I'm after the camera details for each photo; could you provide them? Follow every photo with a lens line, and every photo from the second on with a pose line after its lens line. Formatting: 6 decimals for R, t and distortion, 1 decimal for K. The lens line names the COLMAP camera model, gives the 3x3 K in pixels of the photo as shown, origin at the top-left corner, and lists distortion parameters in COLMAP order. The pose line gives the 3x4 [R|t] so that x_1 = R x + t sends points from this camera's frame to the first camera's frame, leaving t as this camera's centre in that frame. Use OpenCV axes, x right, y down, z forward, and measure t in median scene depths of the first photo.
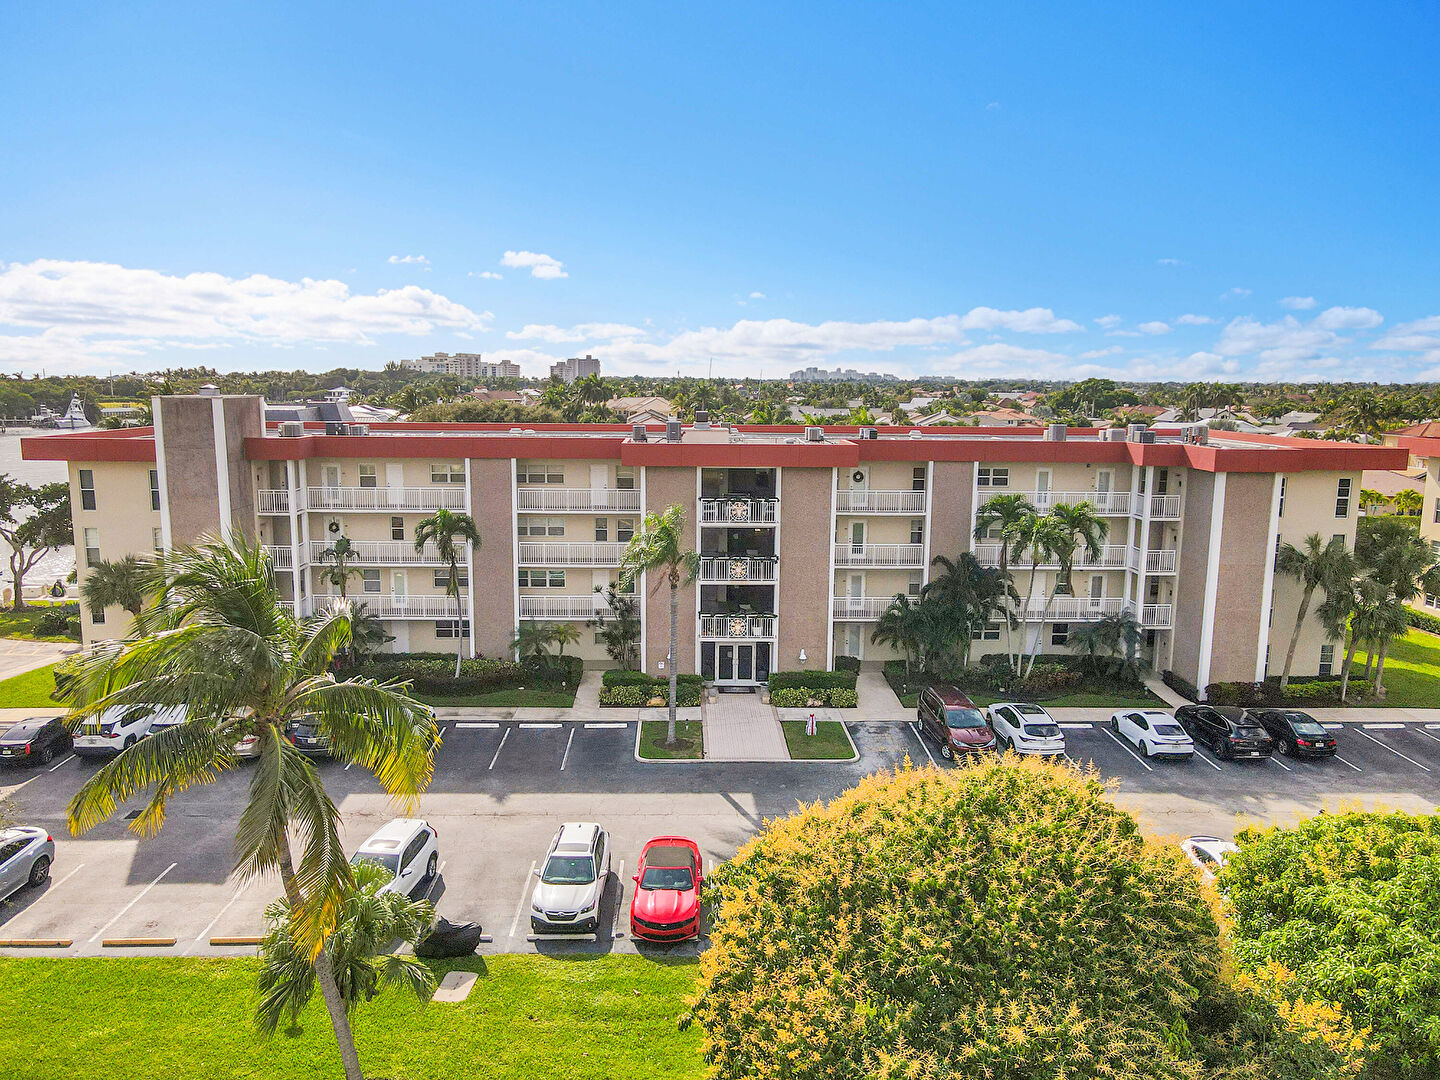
lens RADIAL K [[1036.8, 0, 708.2], [0, 1036.8, 538.4], [0, 0, 1]] dist [0.013931, 0.011438]
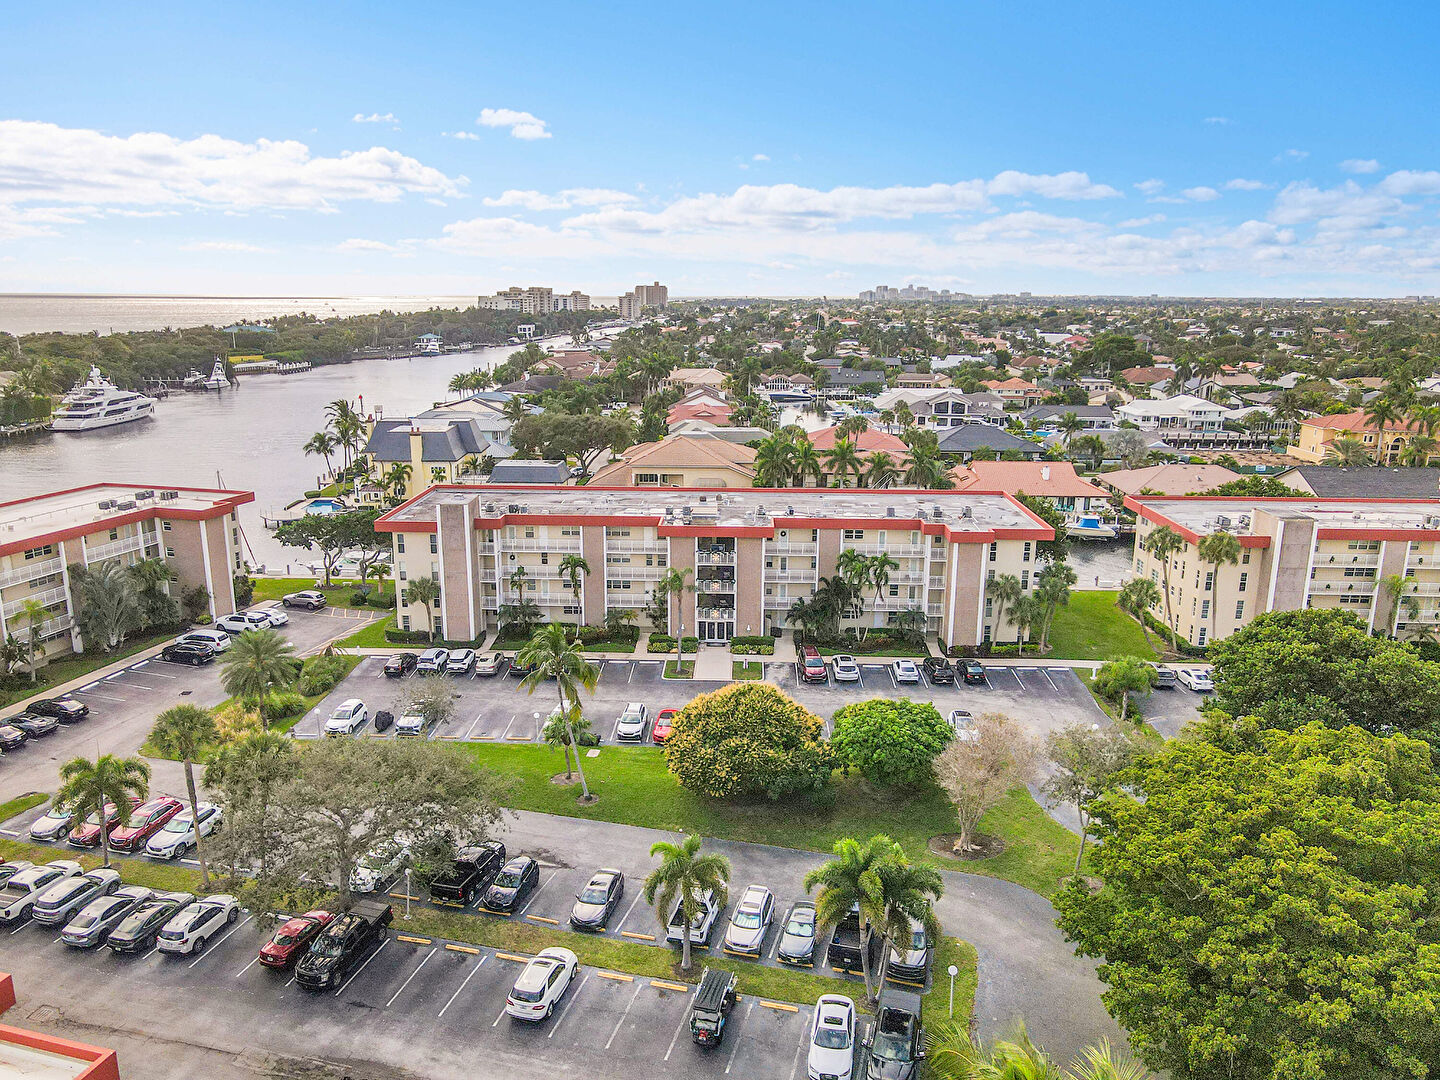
lens RADIAL K [[1036.8, 0, 721.8], [0, 1036.8, 541.2], [0, 0, 1]] dist [0.013931, 0.011438]
pose [[0.998598, 0.012050, -0.051544, 0.140596], [-0.007836, 0.996667, 0.081197, -0.216468], [0.052351, -0.080679, 0.995364, -0.979510]]
